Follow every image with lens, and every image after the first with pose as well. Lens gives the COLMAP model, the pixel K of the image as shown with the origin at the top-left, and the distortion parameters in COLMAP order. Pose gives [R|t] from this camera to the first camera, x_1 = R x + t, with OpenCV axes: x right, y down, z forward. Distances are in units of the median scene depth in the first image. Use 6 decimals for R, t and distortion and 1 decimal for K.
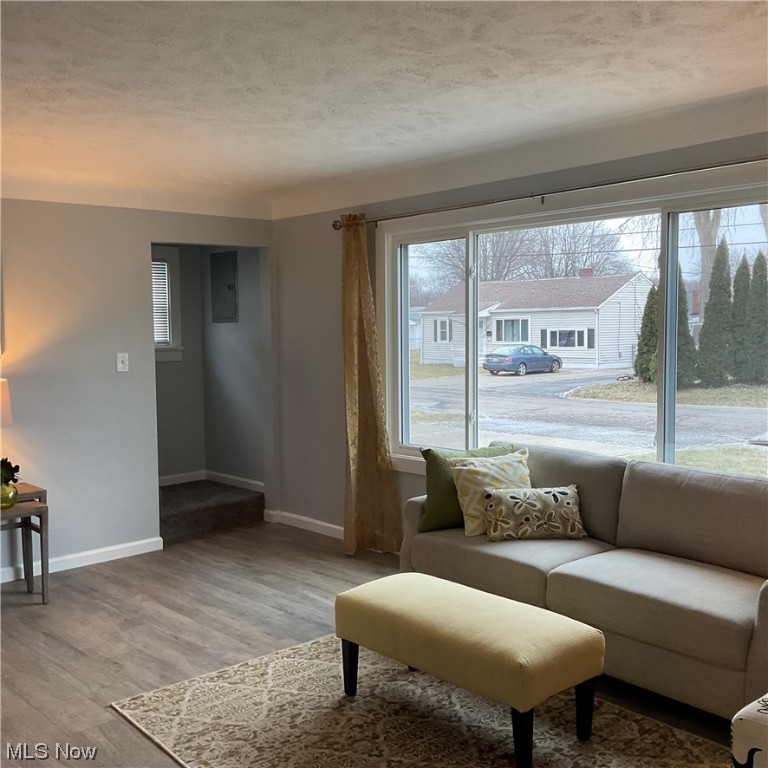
lens RADIAL K [[841.3, 0, 384.0], [0, 841.3, 384.0], [0, 0, 1]] dist [0.133484, -0.359198]
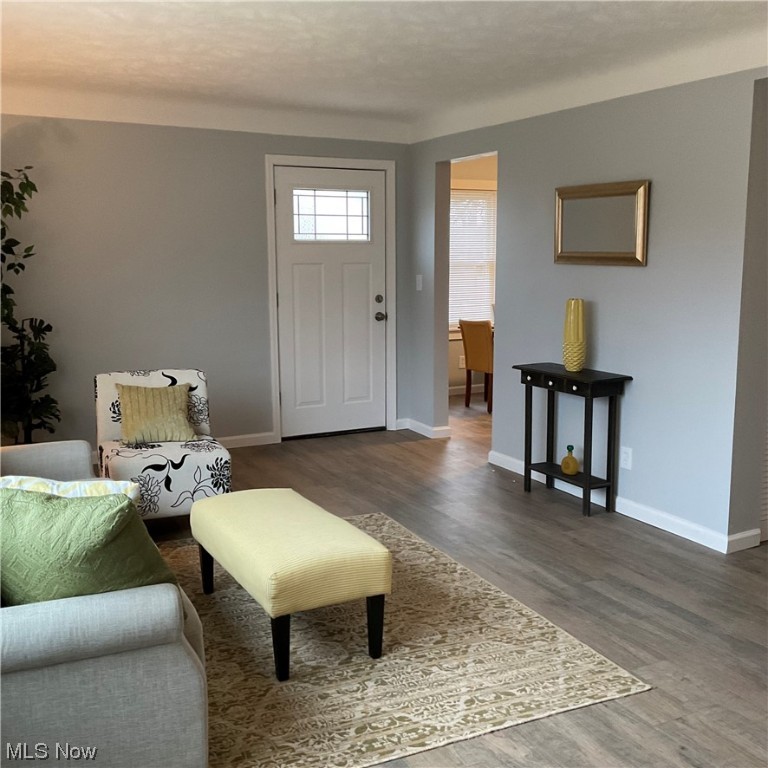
lens RADIAL K [[841.3, 0, 384.0], [0, 841.3, 384.0], [0, 0, 1]] dist [0.133484, -0.359198]
pose [[-0.966963, -0.026799, 0.253503, -0.272687], [0.030574, 0.975088, 0.219702, -0.114446], [-0.253076, 0.220194, -0.942055, 1.812763]]
